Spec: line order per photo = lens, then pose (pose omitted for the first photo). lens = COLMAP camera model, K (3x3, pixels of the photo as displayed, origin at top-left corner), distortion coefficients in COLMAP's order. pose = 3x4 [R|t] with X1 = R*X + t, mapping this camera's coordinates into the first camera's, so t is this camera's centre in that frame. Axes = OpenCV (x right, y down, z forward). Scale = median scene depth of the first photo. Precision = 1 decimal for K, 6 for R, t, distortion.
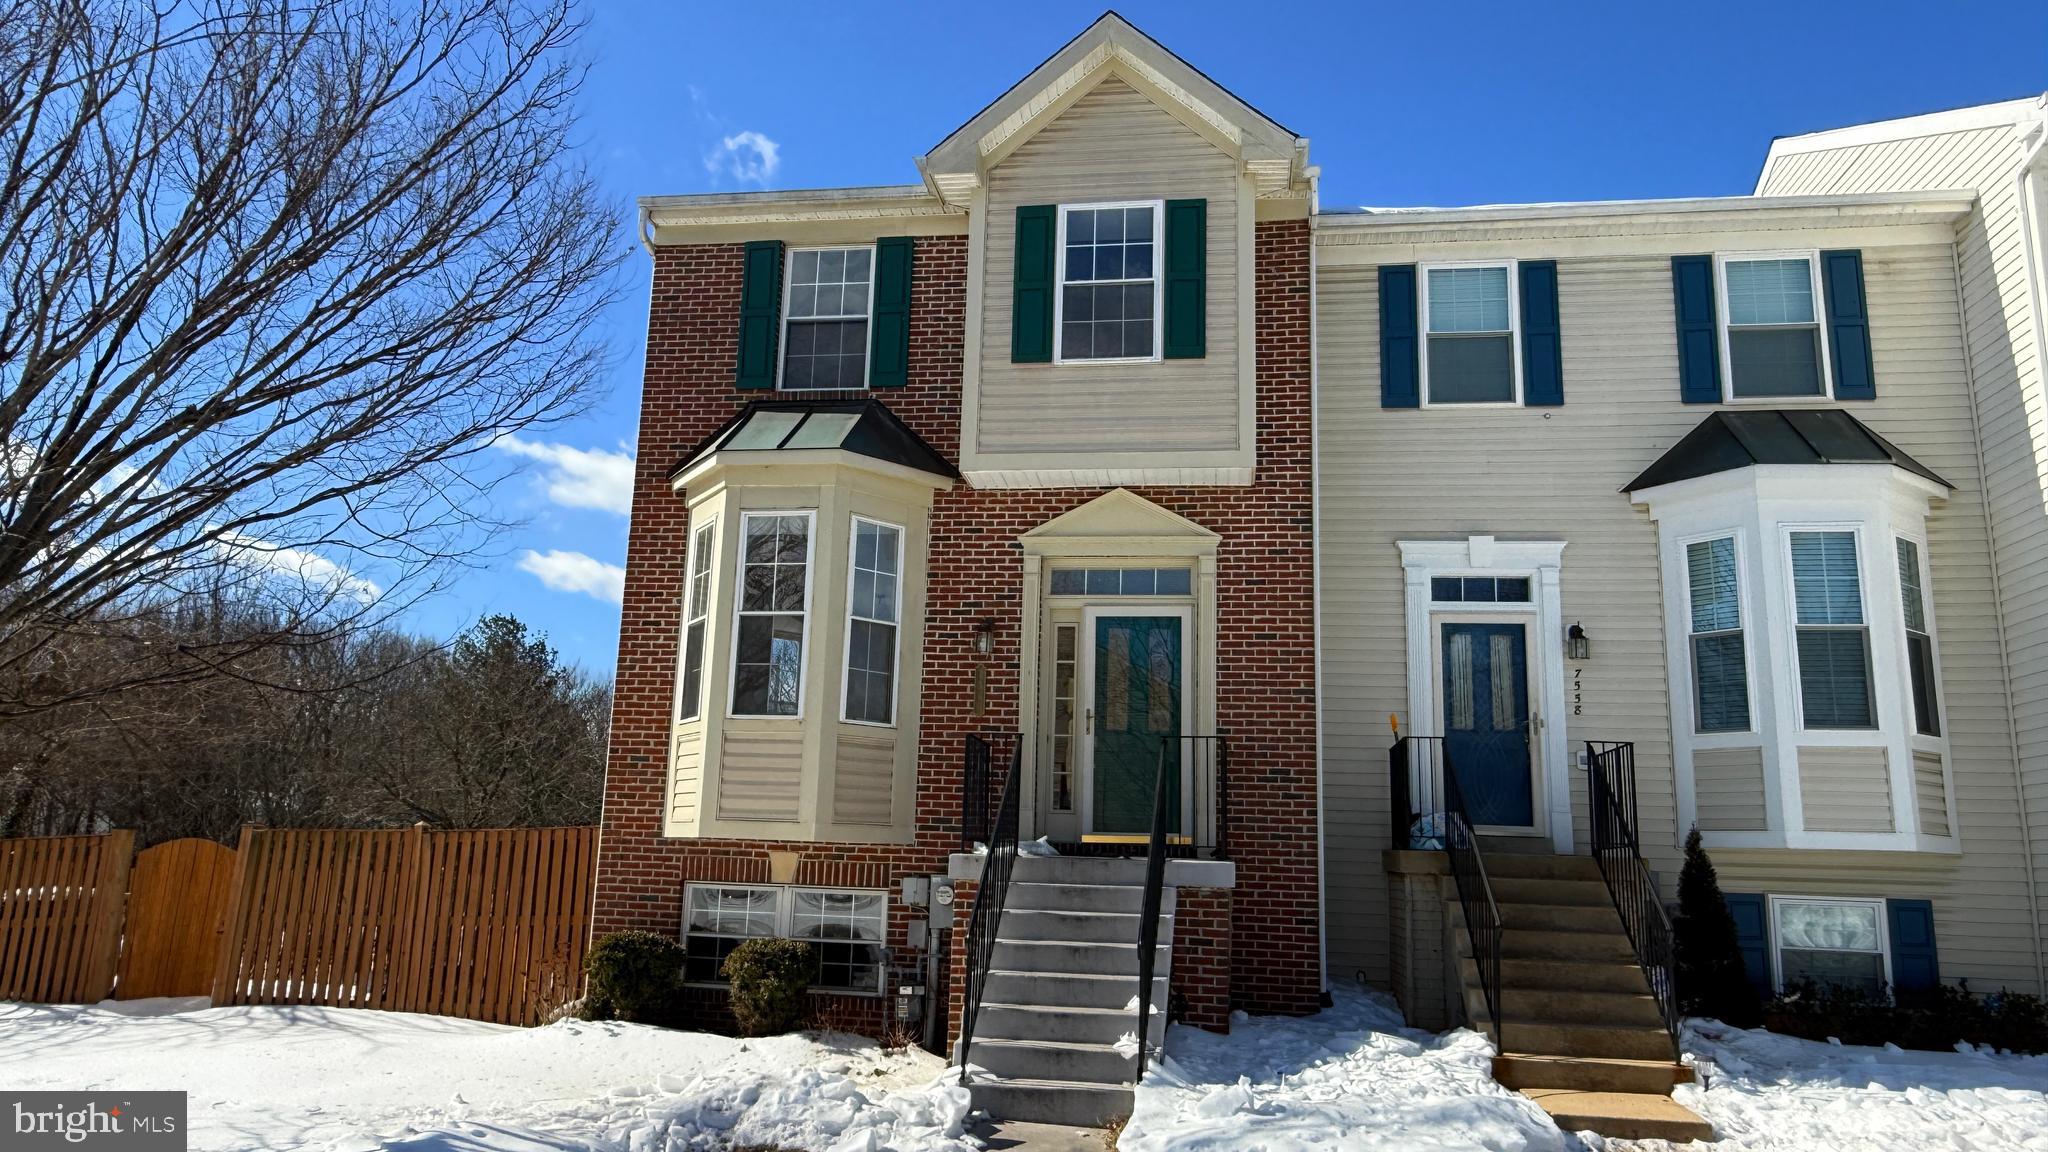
lens RADIAL K [[1372.2, 0, 1022.1], [0, 1372.2, 578.4], [0, 0, 1]] dist [0.004891, -0.000692]
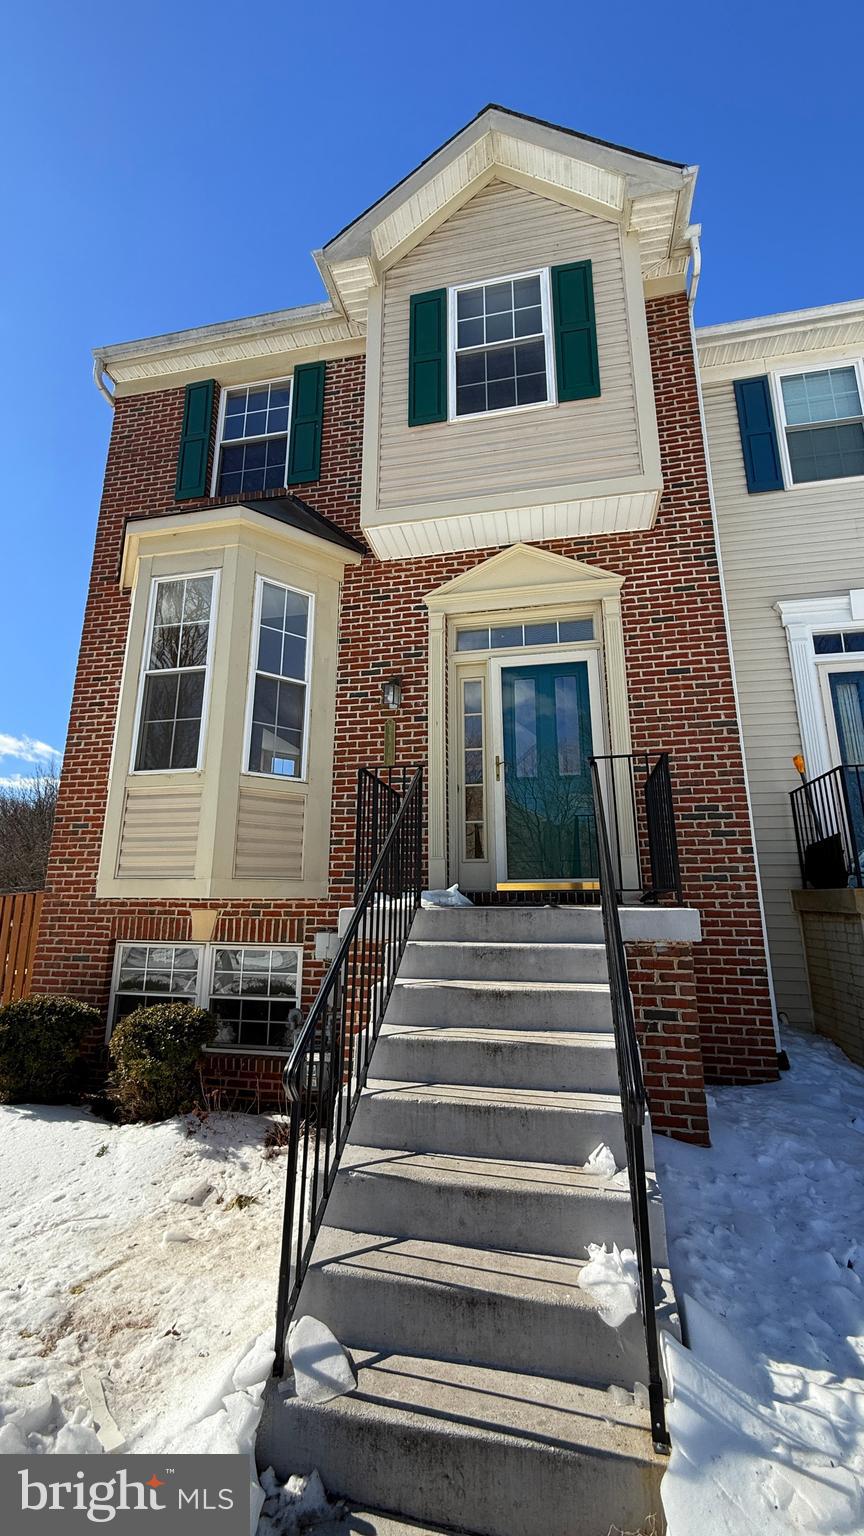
lens RADIAL K [[628.6, 0, 432.5], [0, 628.6, 756.6], [0, 0, 1]] dist [0.000707, 0.000940]
pose [[0.998103, -0.041158, -0.045793, 0.021935], [0.039795, 0.998749, -0.030274, 0.106118], [0.046982, 0.028394, 0.998492, 0.536556]]
